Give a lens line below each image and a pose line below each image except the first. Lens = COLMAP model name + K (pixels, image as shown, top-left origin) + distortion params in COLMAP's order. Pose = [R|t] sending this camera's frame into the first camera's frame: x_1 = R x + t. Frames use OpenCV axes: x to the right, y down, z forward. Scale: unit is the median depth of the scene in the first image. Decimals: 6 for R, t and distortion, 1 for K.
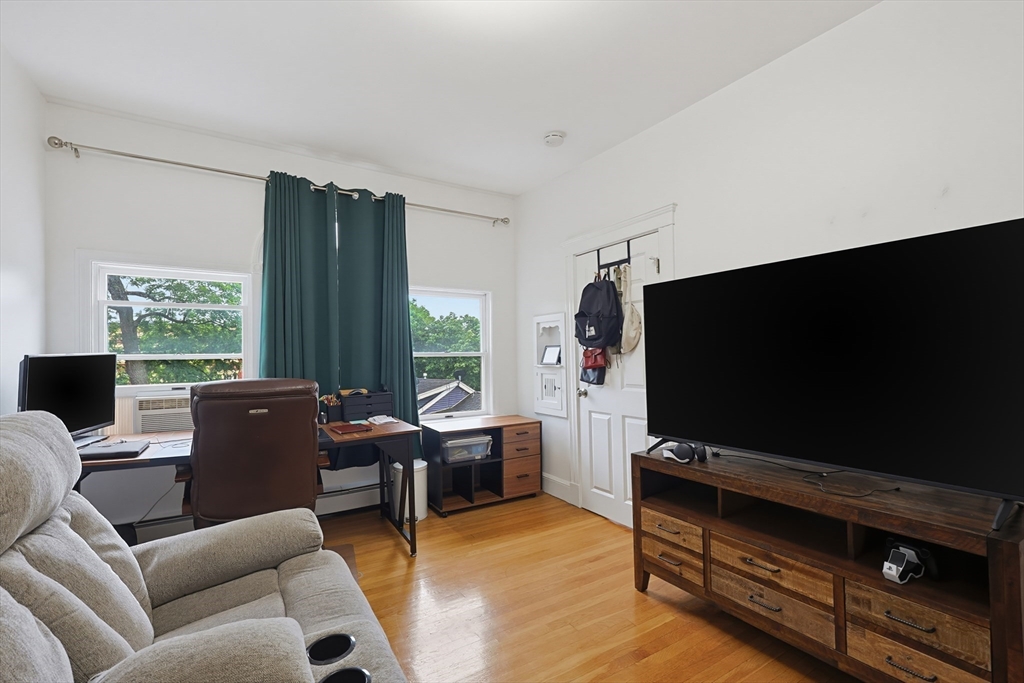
lens RADIAL K [[448.7, 0, 519.7], [0, 448.7, 350.2], [0, 0, 1]] dist [0.000647, 0.000220]
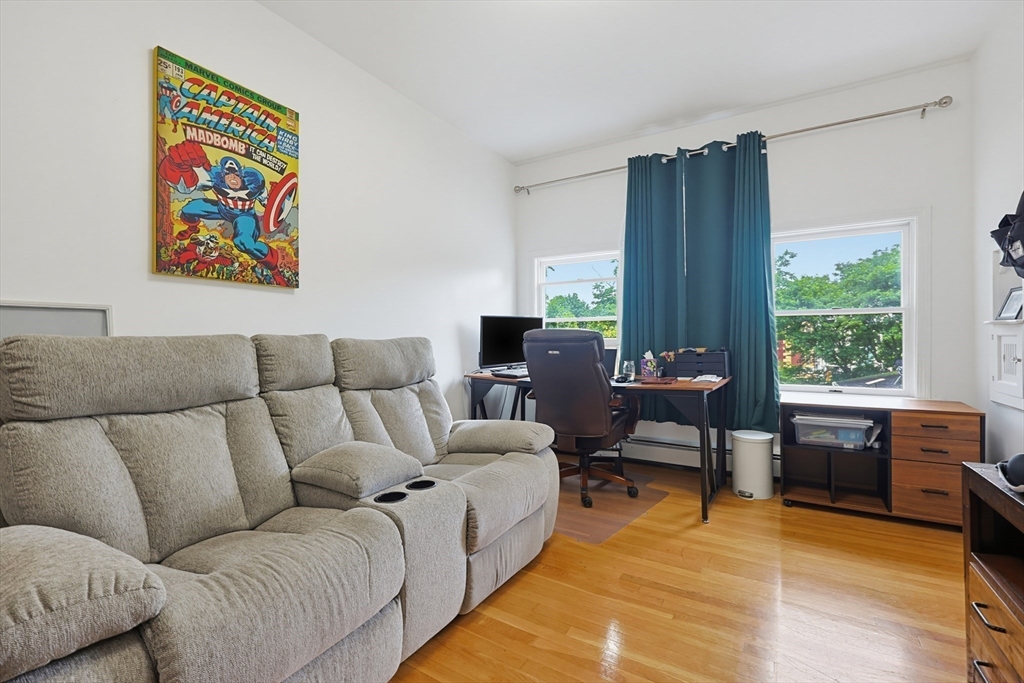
lens RADIAL K [[448.7, 0, 517.1], [0, 448.7, 338.1], [0, 0, 1]] dist [0.000647, 0.000220]
pose [[0.460734, 0.008056, -0.887502, 0.321473], [0.011864, 0.999814, 0.015235, 0.043321], [0.887459, -0.017549, 0.460552, 0.177488]]
